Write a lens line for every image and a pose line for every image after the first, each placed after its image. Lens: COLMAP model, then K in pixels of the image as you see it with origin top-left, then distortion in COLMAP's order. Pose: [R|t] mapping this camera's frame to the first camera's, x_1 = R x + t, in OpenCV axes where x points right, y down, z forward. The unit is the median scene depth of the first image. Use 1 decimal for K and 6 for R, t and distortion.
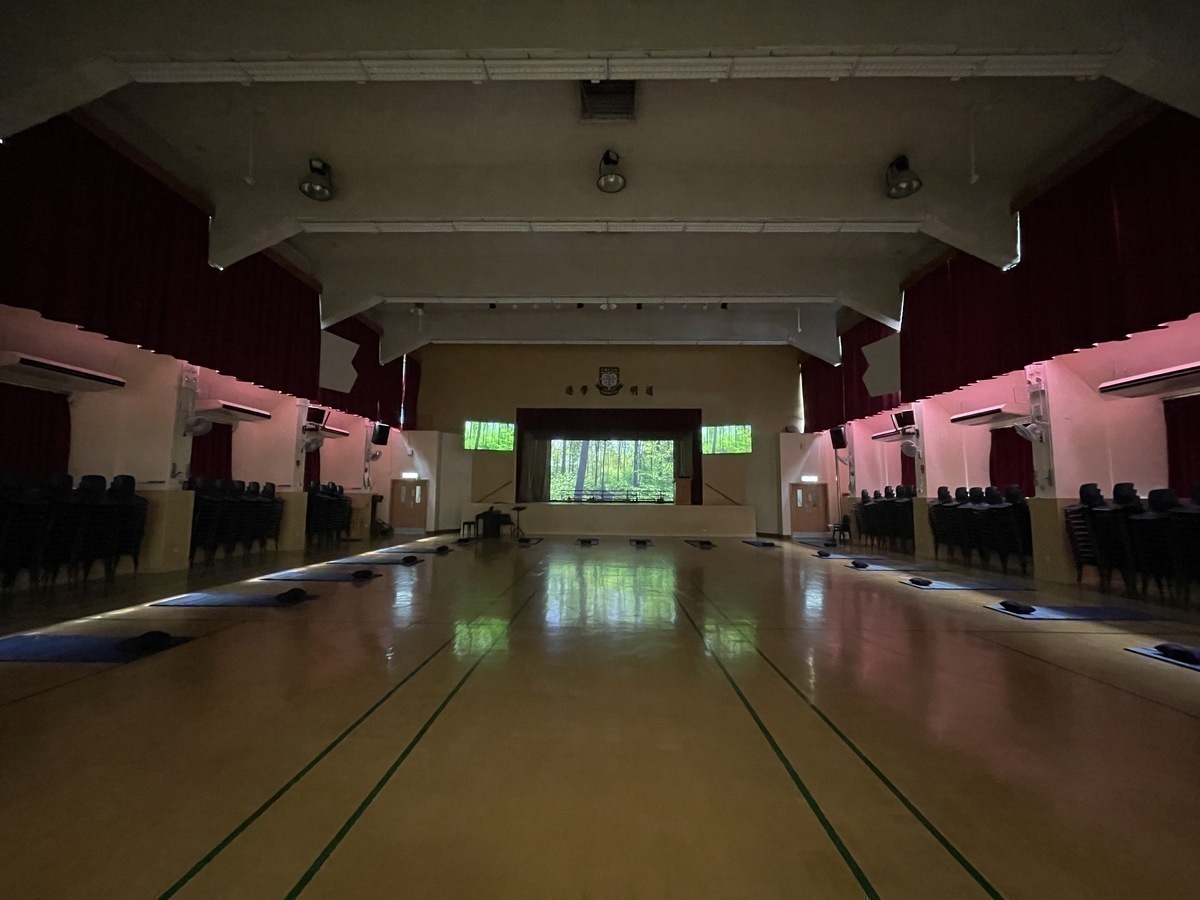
lens RADIAL K [[486.1, 0, 599.0], [0, 486.1, 449.4], [0, 0, 1]] dist [-0.007557, 0.001647]
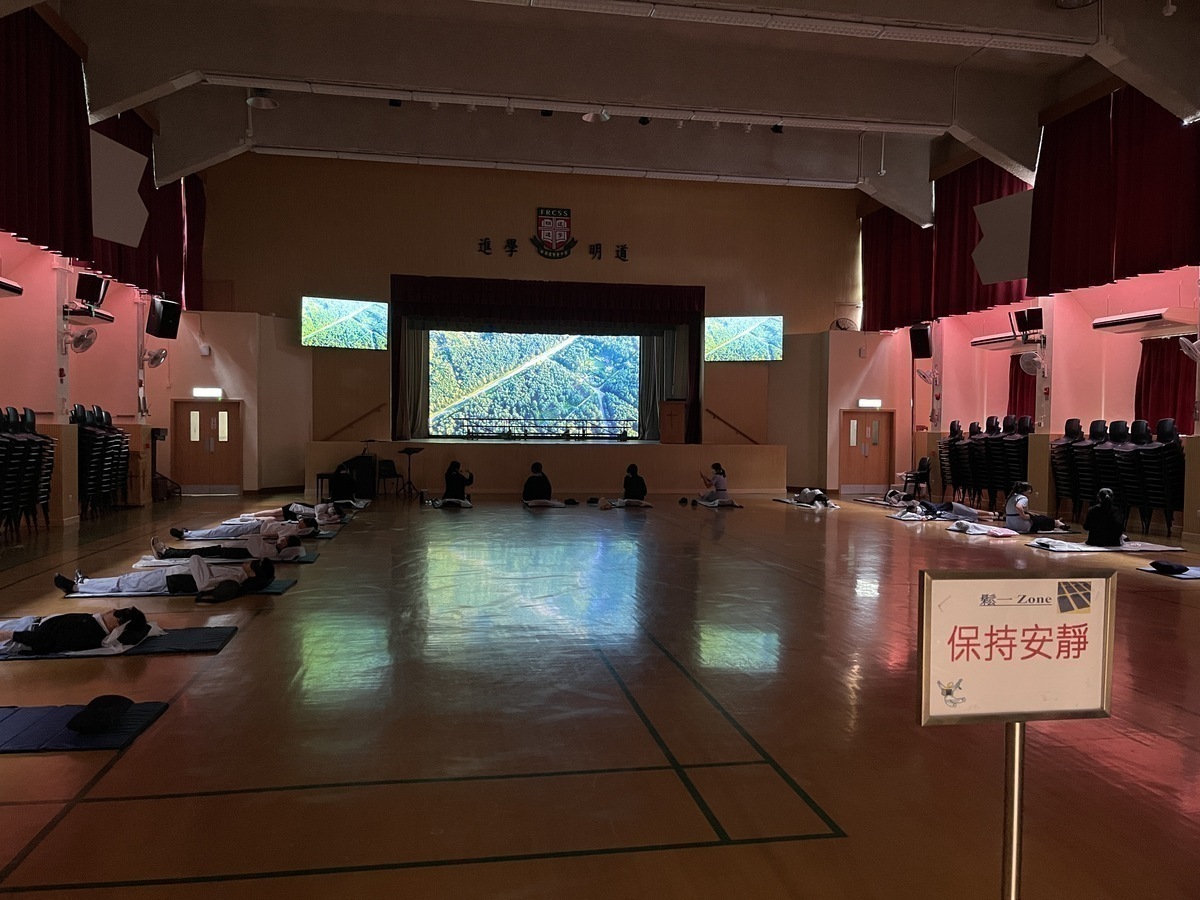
lens RADIAL K [[905.7, 0, 596.7], [0, 905.7, 451.1], [0, 0, 1]] dist [0.037153, -0.049576]
pose [[0.982216, -0.003758, 0.187716, -0.190284], [-0.019831, 0.992130, 0.123629, -0.023194], [-0.186703, -0.125153, 0.974412, -0.147981]]
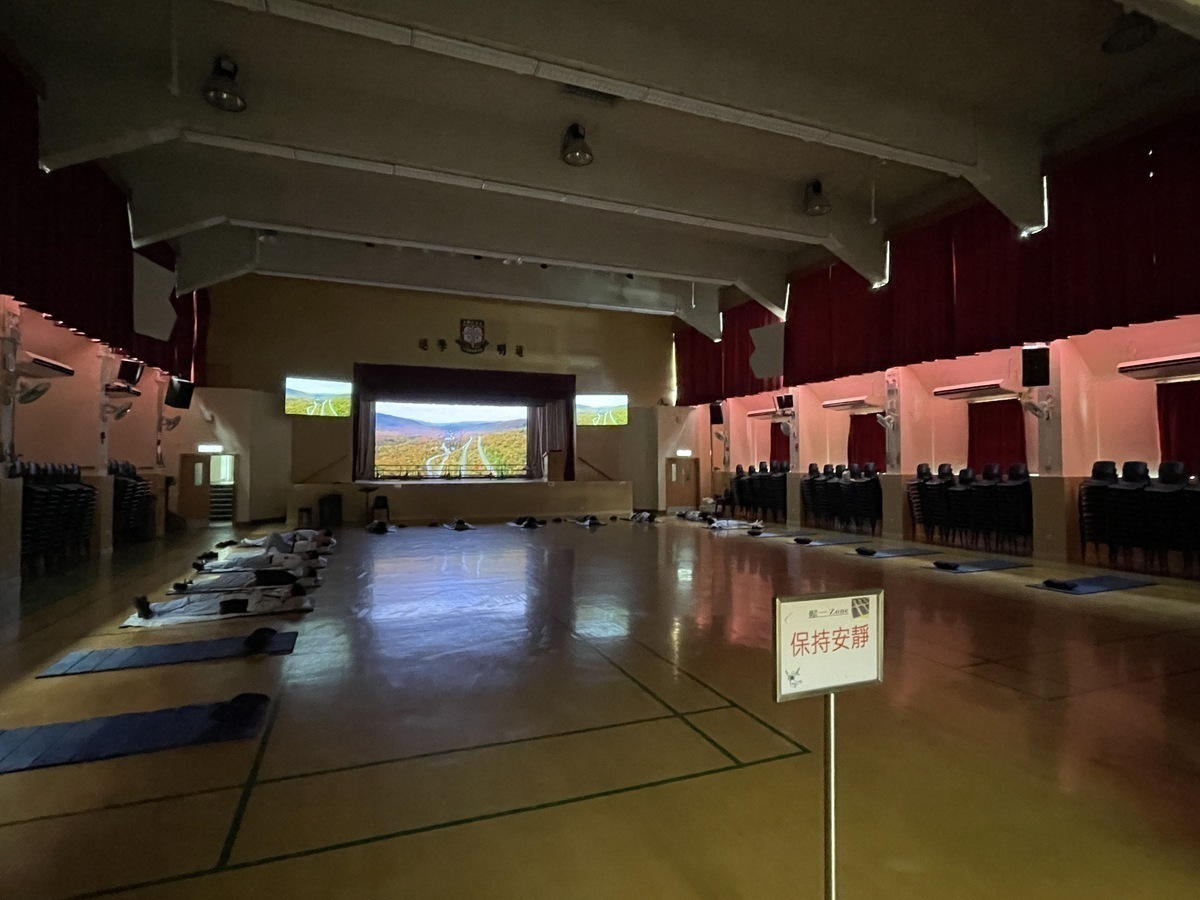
lens RADIAL K [[621.6, 0, 604.3], [0, 621.6, 445.2], [0, 0, 1]] dist [-0.008605, 0.001871]
pose [[0.923752, 0.004046, 0.382969, -0.255257], [-0.028730, 0.997859, 0.058756, -0.031384], [-0.381911, -0.065279, 0.921891, -0.131641]]
